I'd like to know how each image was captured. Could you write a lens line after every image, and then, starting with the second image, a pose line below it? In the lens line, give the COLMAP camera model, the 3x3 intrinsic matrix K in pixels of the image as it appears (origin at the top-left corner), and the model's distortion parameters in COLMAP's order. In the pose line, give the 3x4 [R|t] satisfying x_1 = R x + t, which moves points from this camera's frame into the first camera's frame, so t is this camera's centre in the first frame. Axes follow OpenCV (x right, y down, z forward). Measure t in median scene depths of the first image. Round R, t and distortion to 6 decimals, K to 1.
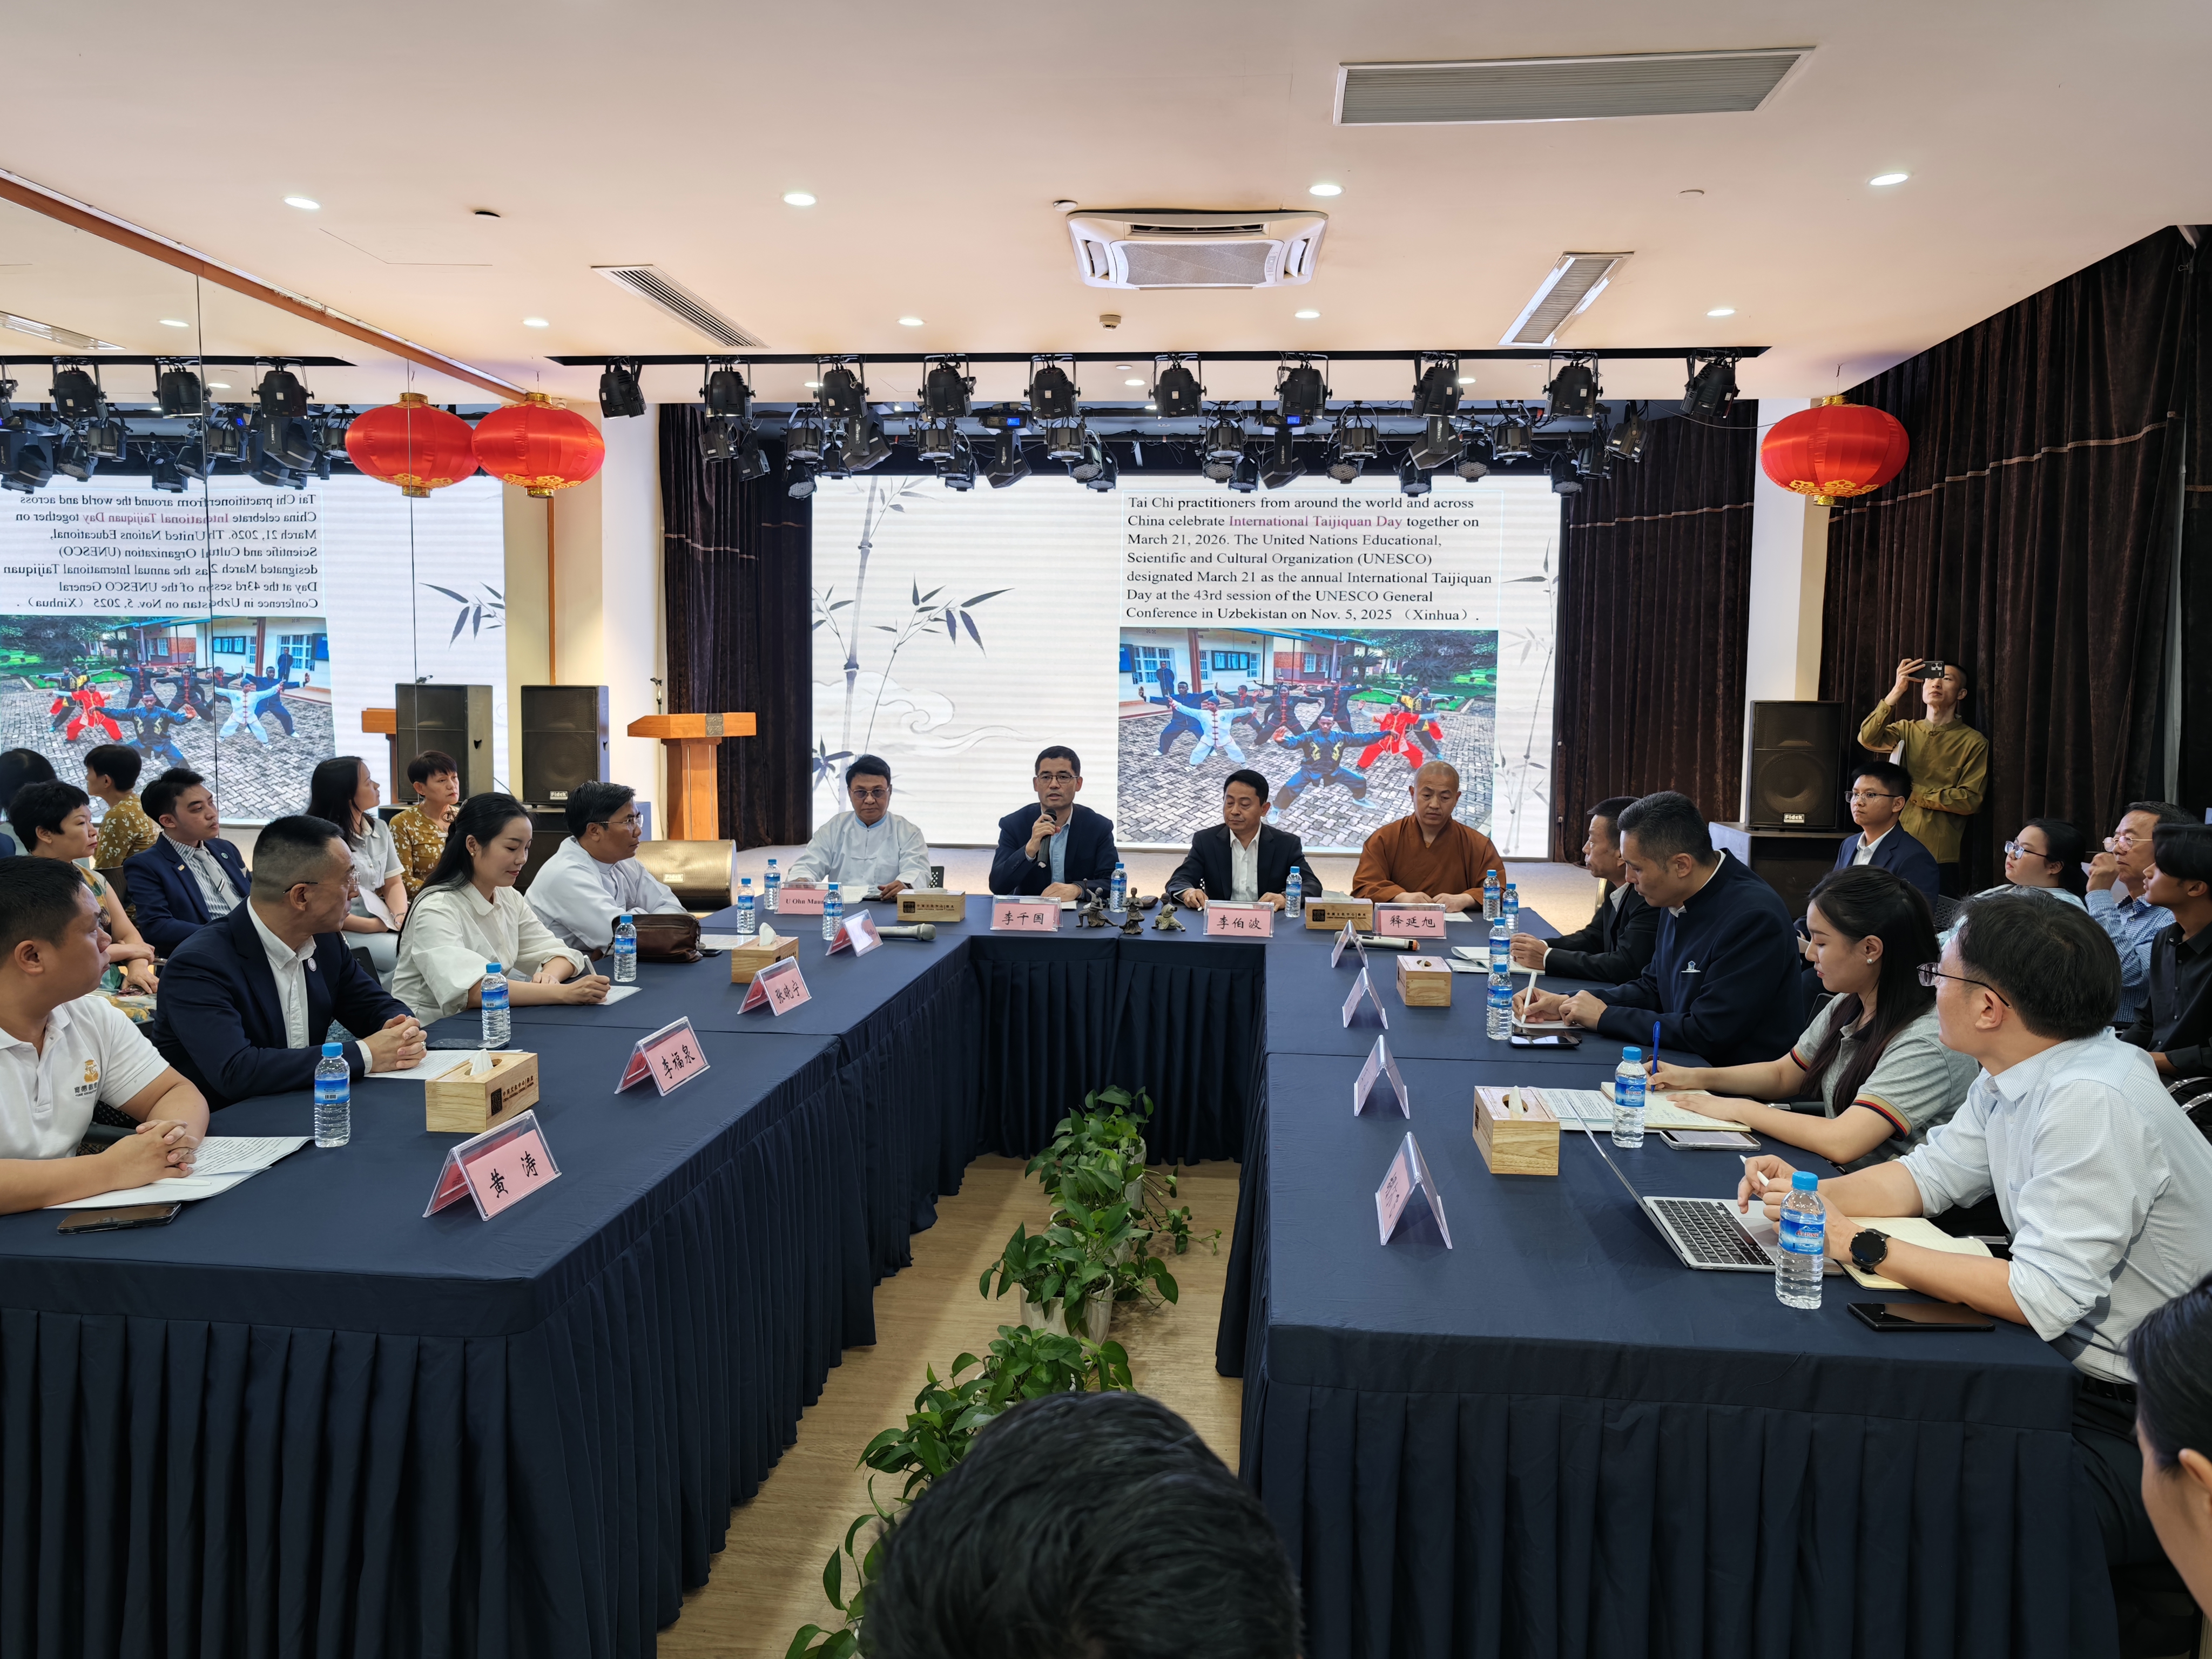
lens RADIAL K [[1507.2, 0, 1127.2], [0, 1507.2, 697.5], [0, 0, 1]] dist [0.016768, 0.008669]
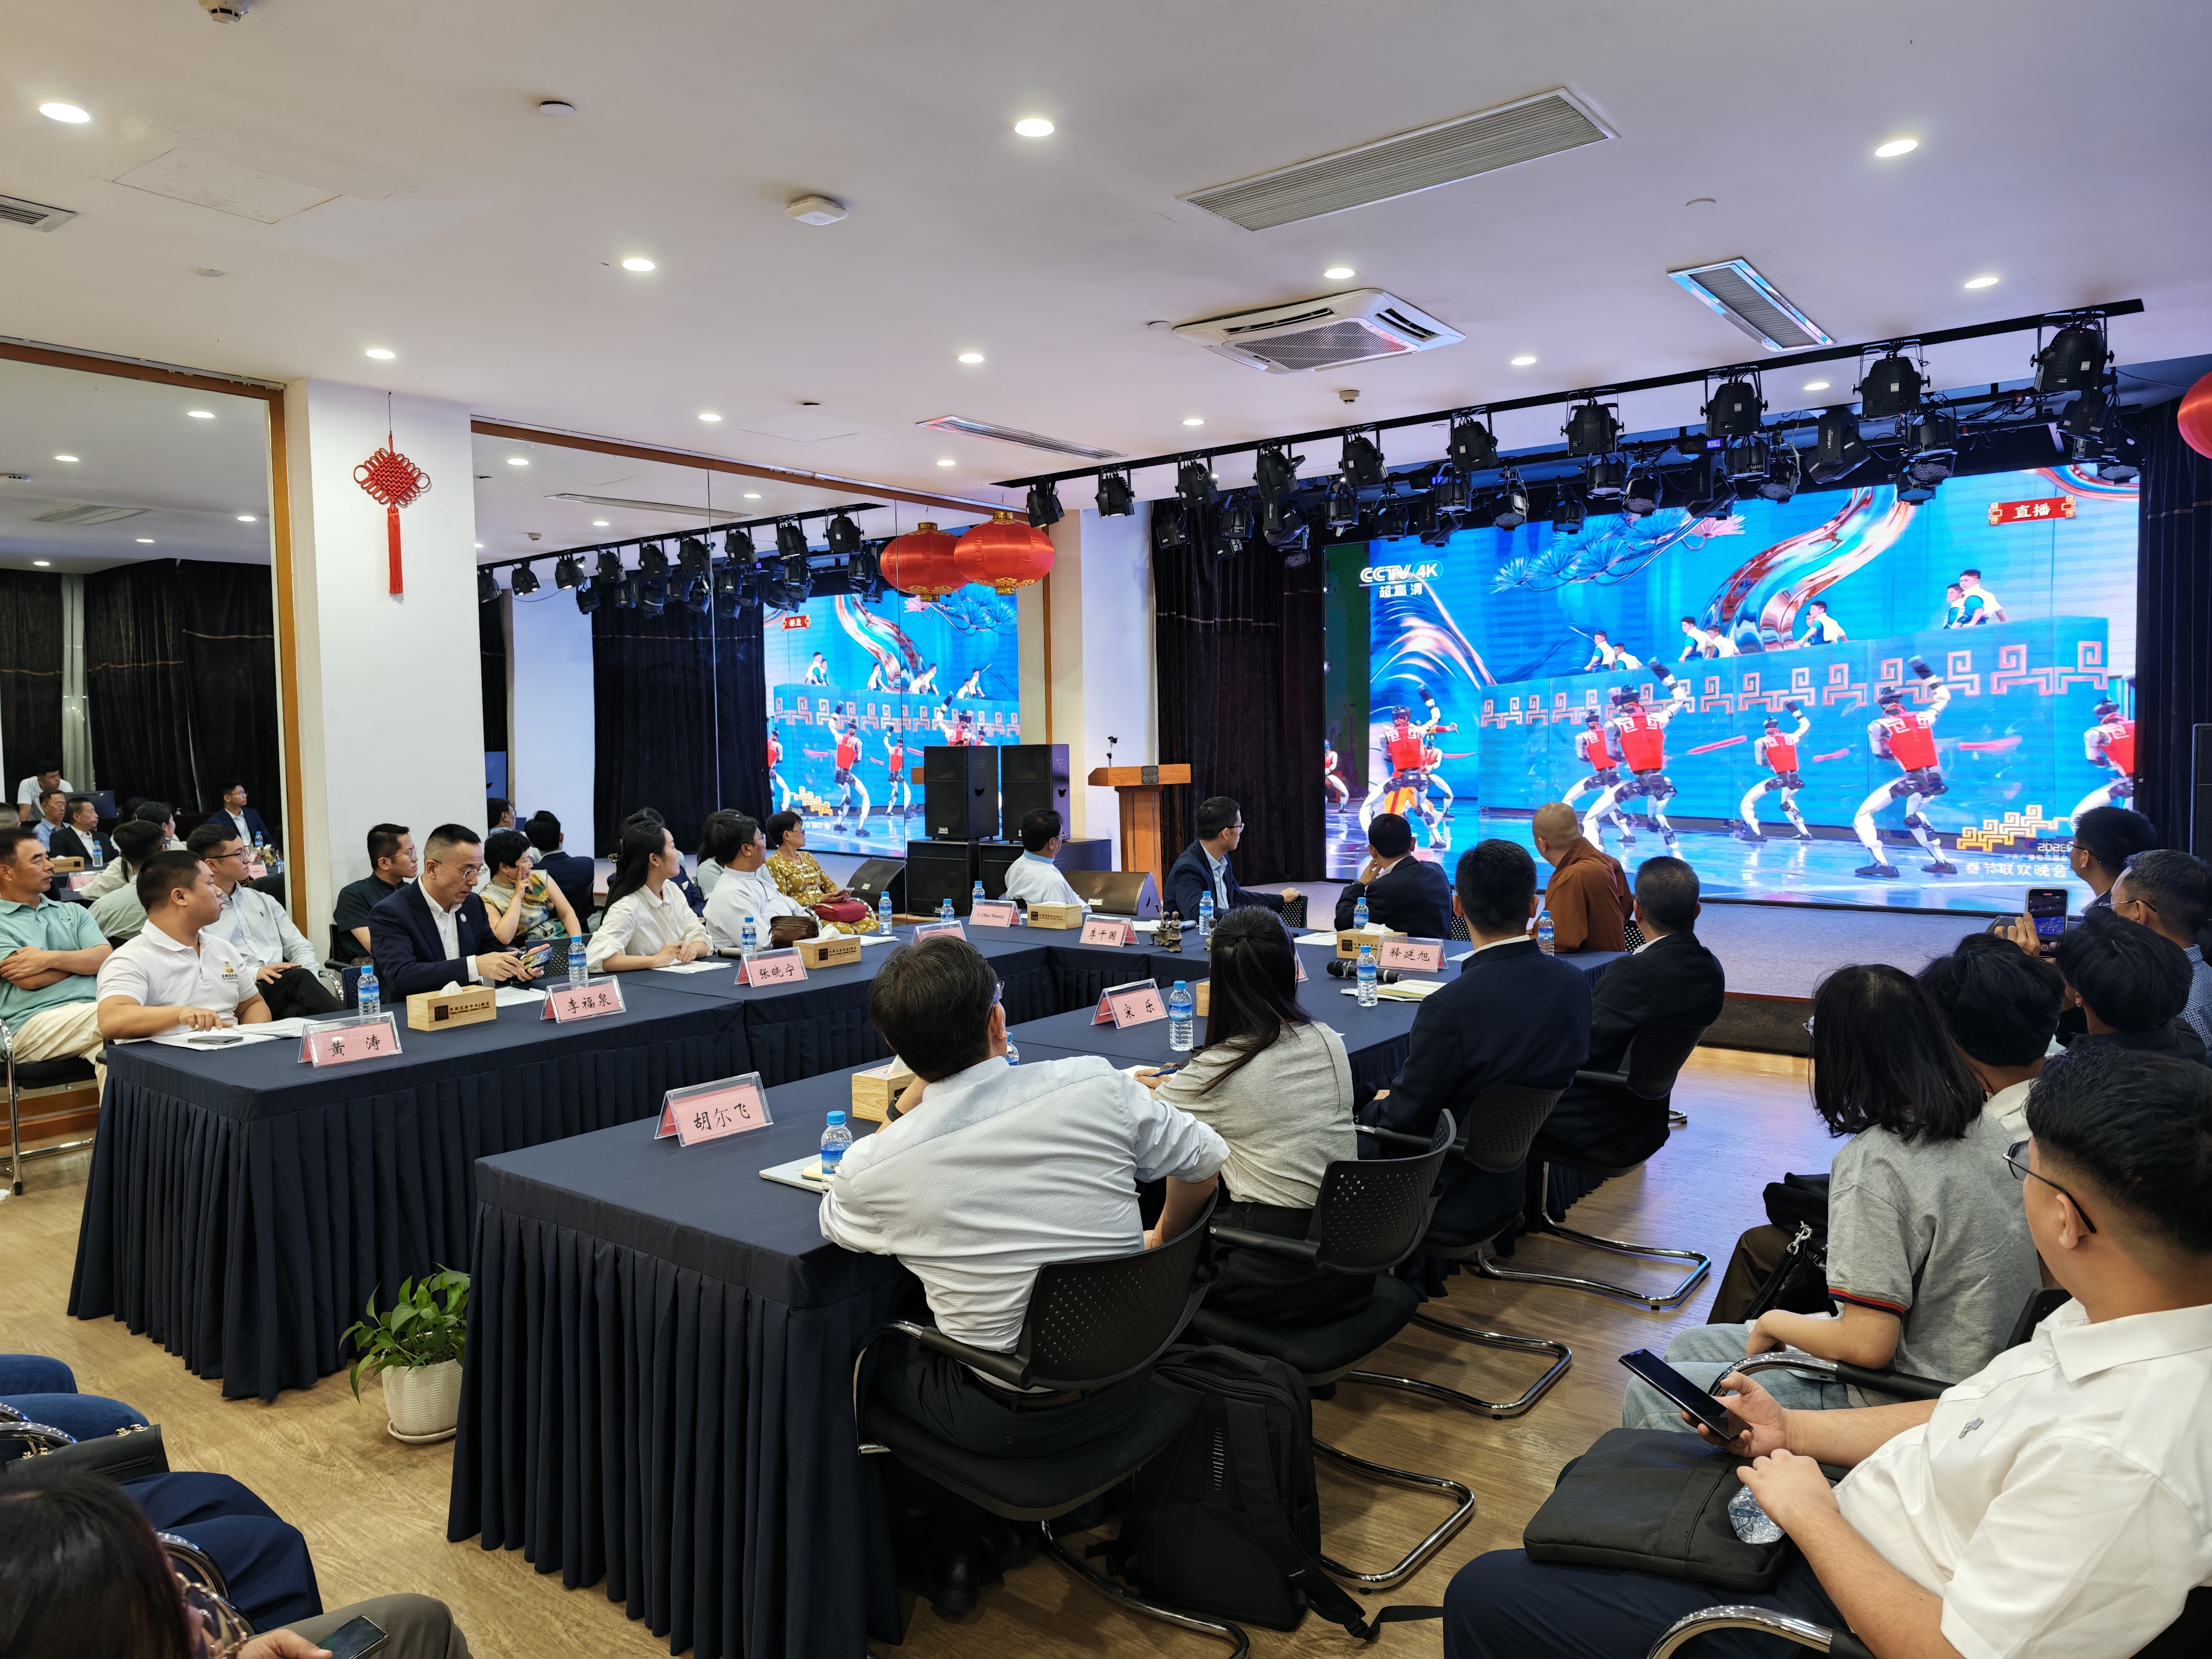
lens RADIAL K [[1507.2, 0, 1108.1], [0, 1507.2, 822.0], [0, 0, 1]] dist [0.016768, 0.008669]
pose [[0.838847, 0.004284, -0.544350, 0.378918], [0.024365, 0.998671, 0.045406, 0.000244], [0.543822, -0.051352, 0.837628, -0.008478]]
